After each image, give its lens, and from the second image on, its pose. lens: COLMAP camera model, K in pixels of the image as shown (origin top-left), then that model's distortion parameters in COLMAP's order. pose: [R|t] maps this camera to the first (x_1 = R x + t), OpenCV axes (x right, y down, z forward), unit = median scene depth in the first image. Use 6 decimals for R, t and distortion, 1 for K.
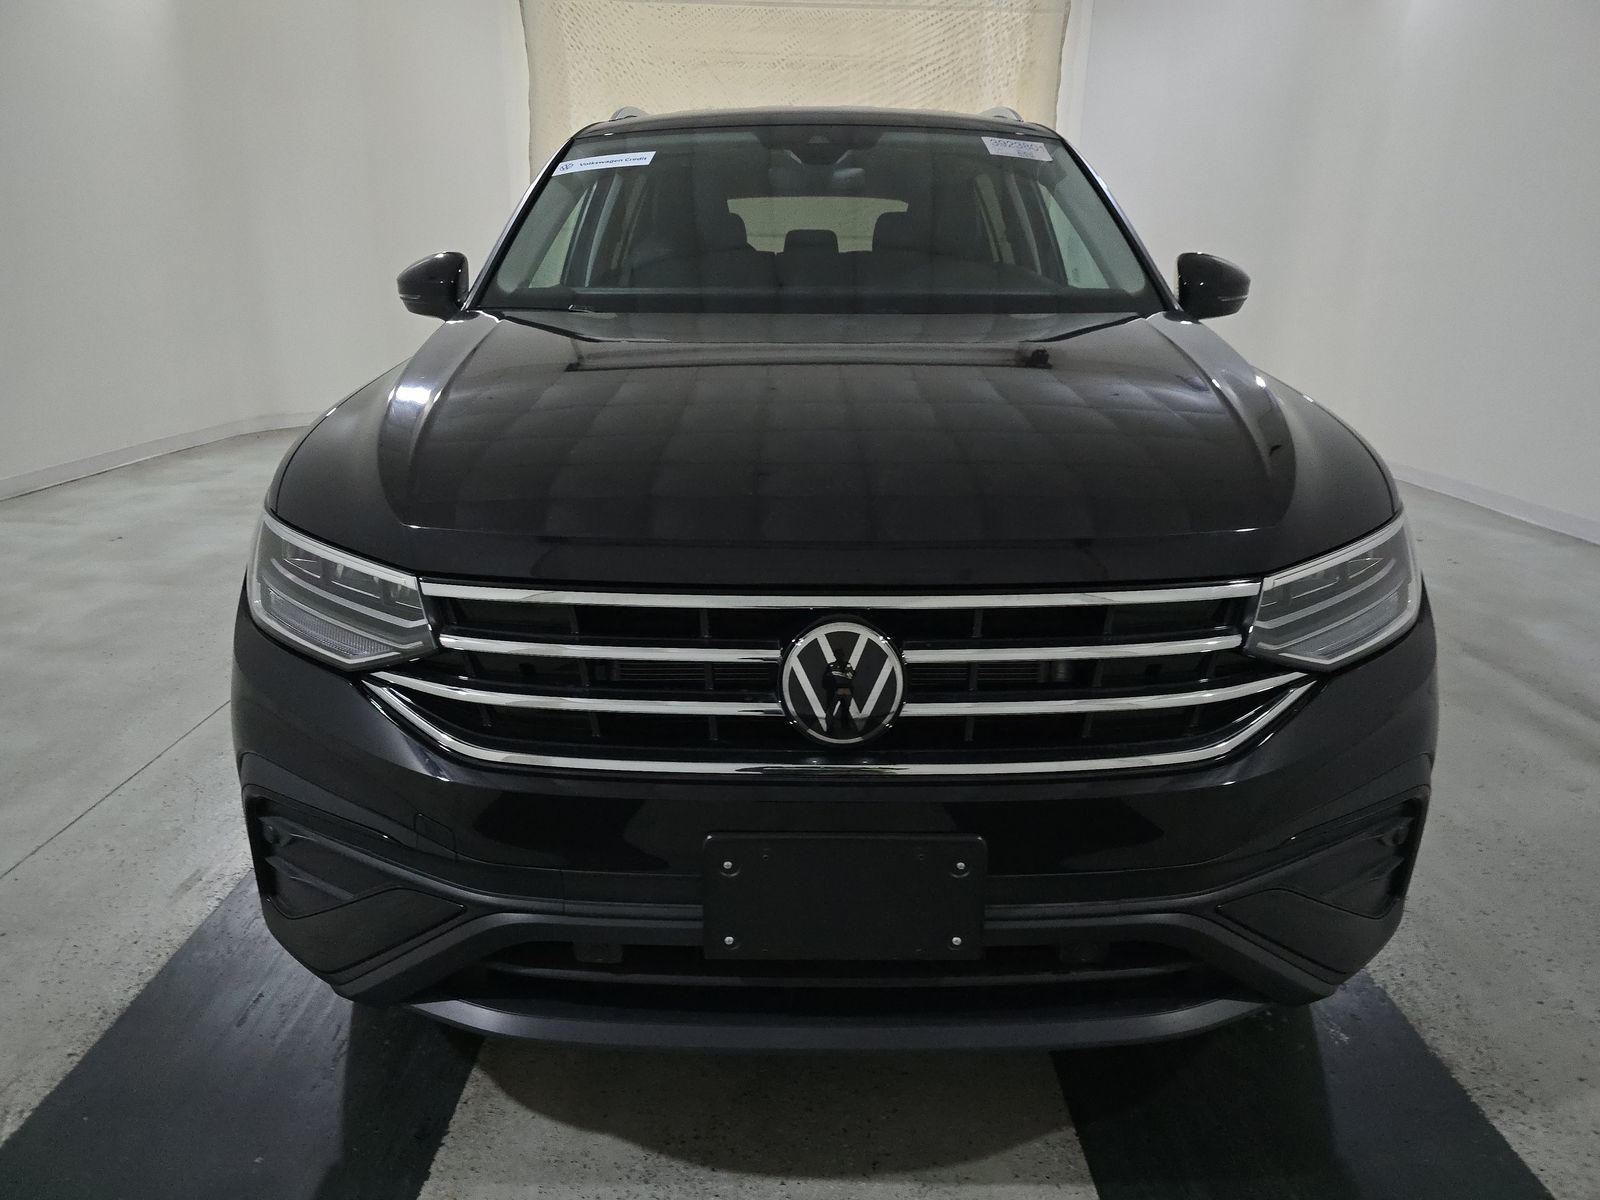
lens RADIAL K [[1041.9, 0, 800.0], [0, 1041.9, 600.0], [0, 0, 1]] dist [0.005158, -0.031277]
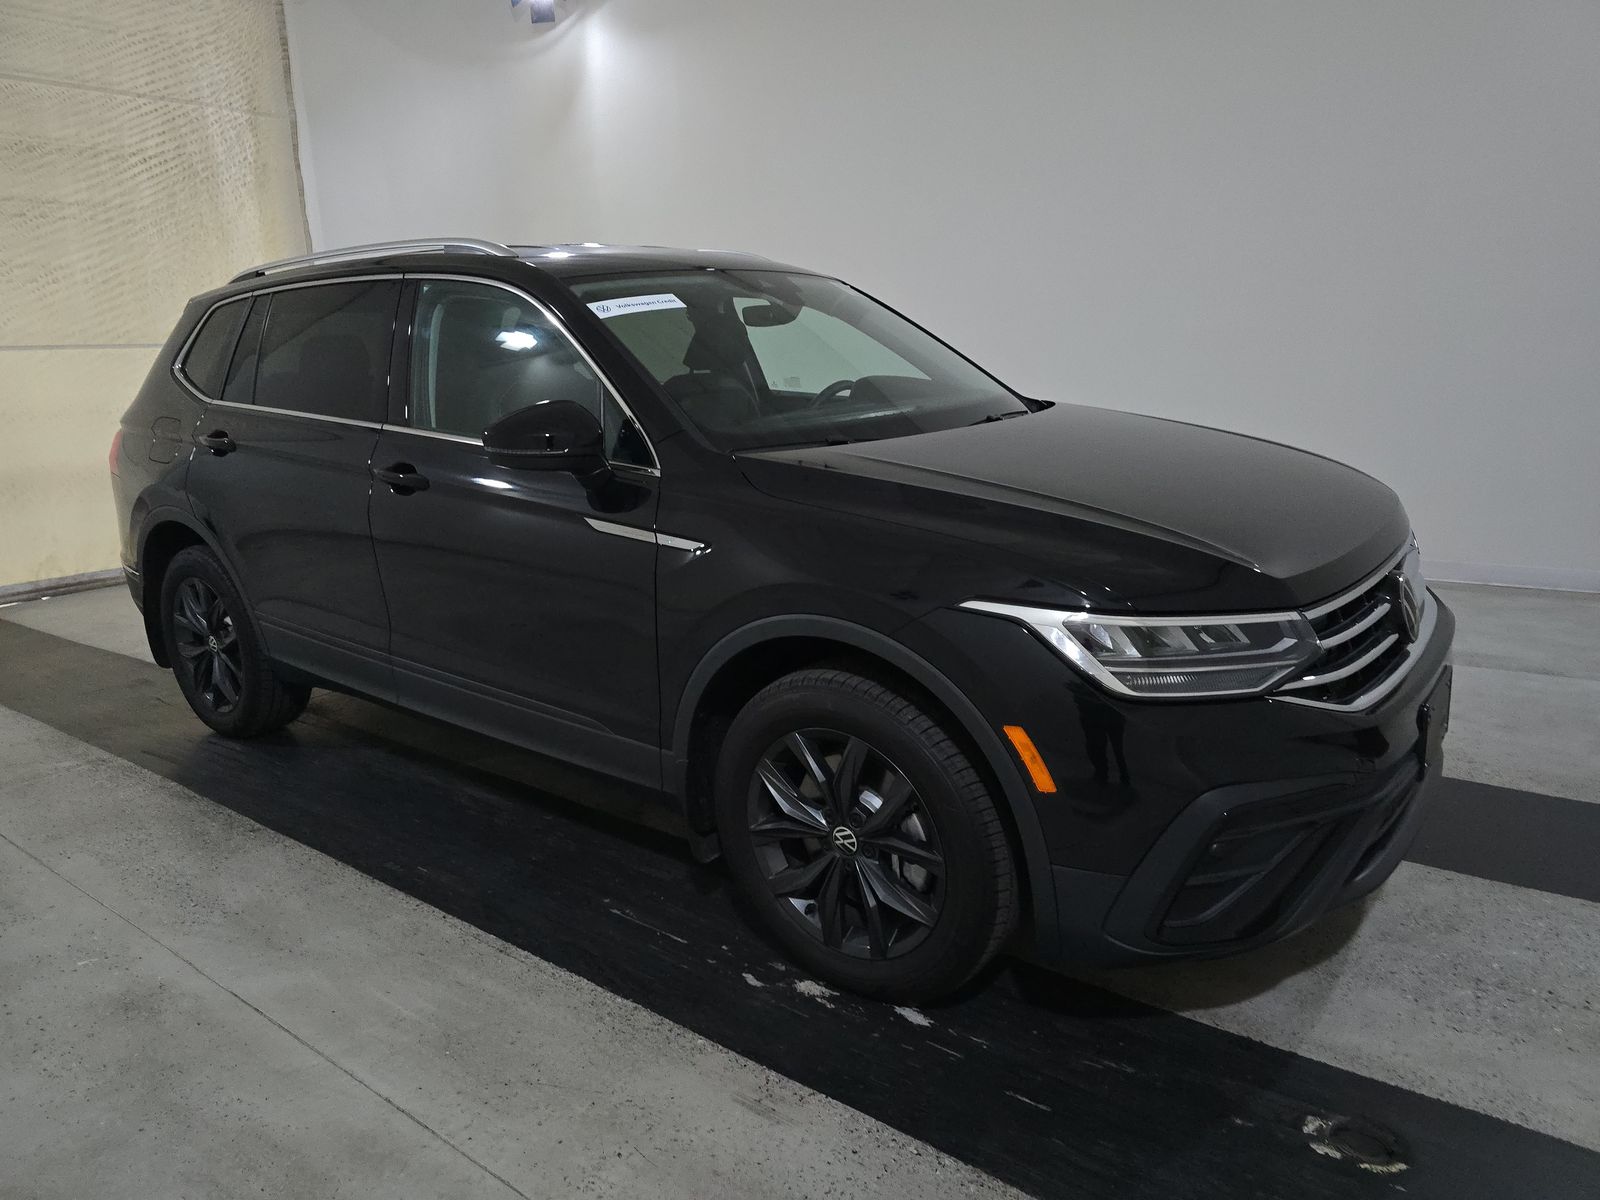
lens RADIAL K [[1041.9, 0, 800.0], [0, 1041.9, 600.0], [0, 0, 1]] dist [0.005158, -0.031277]
pose [[0.628234, -0.205361, 0.750432, -0.271108], [0.263944, 0.963591, 0.042730, -0.040601], [-0.731885, 0.171228, 0.659565, 0.075982]]
